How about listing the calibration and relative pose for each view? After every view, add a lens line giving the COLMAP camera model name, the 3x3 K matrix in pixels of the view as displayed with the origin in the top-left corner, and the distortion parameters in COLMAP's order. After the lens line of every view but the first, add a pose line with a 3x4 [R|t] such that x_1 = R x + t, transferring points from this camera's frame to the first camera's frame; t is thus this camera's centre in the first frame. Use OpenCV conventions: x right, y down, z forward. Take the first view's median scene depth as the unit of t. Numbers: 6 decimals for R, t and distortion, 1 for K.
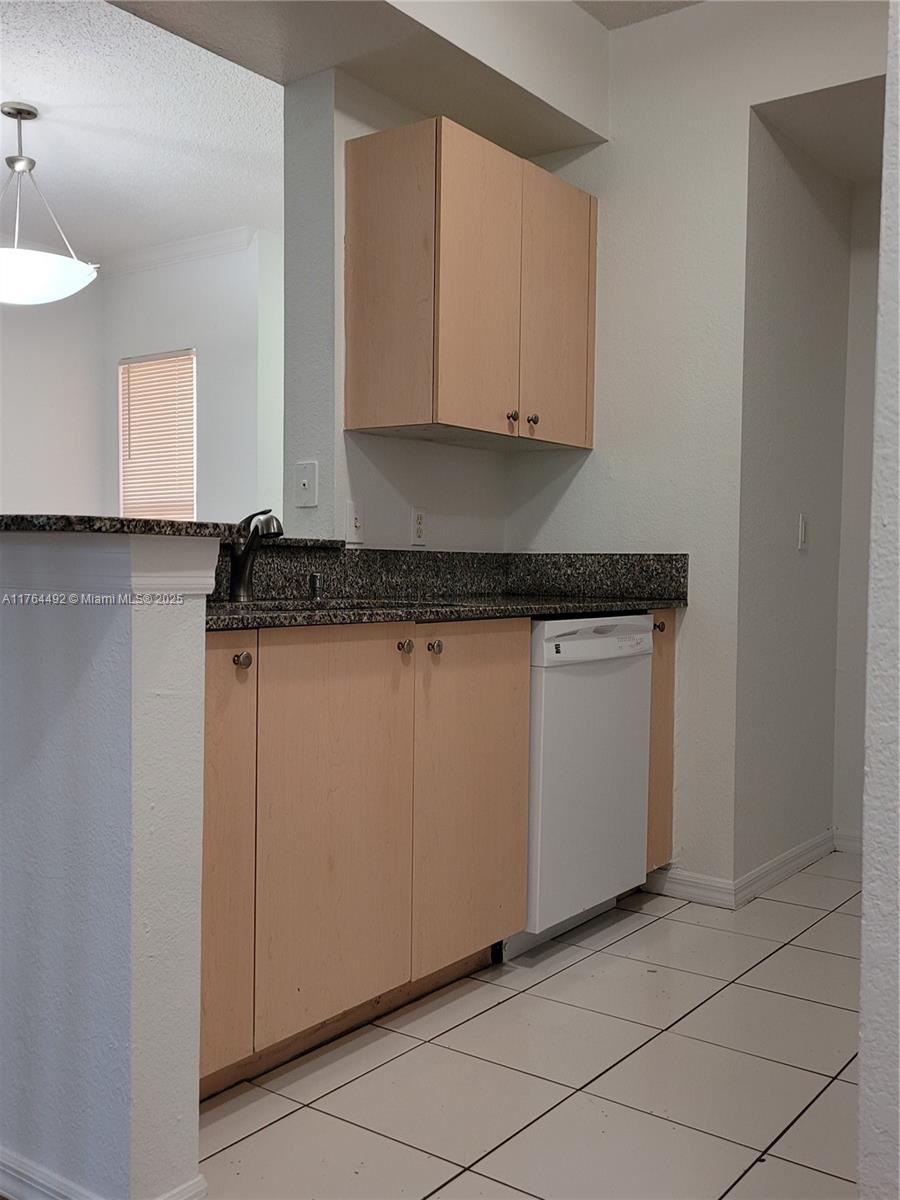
lens RADIAL K [[1163.3, 0, 450.0], [0, 1163.3, 600.0], [0, 0, 1]] dist [0.040071, -0.068552]
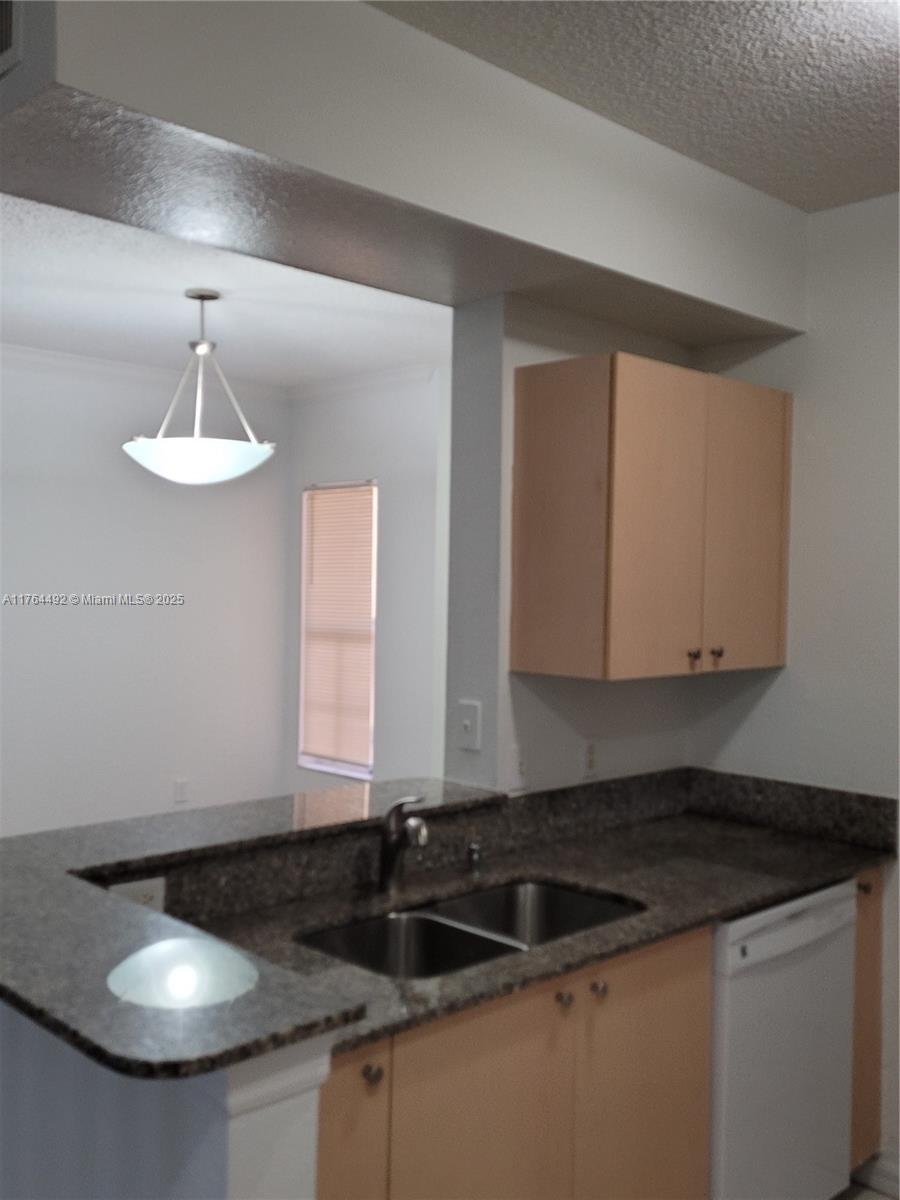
lens RADIAL K [[1145.6, 0, 452.8], [0, 1145.6, 584.9], [0, 0, 1]] dist [0.053898, -0.030544]
pose [[0.986949, 0.010254, -0.160704, 0.011074], [-0.016193, 0.999232, -0.035692, -0.173662], [0.160214, 0.037829, 0.986357, 0.079921]]
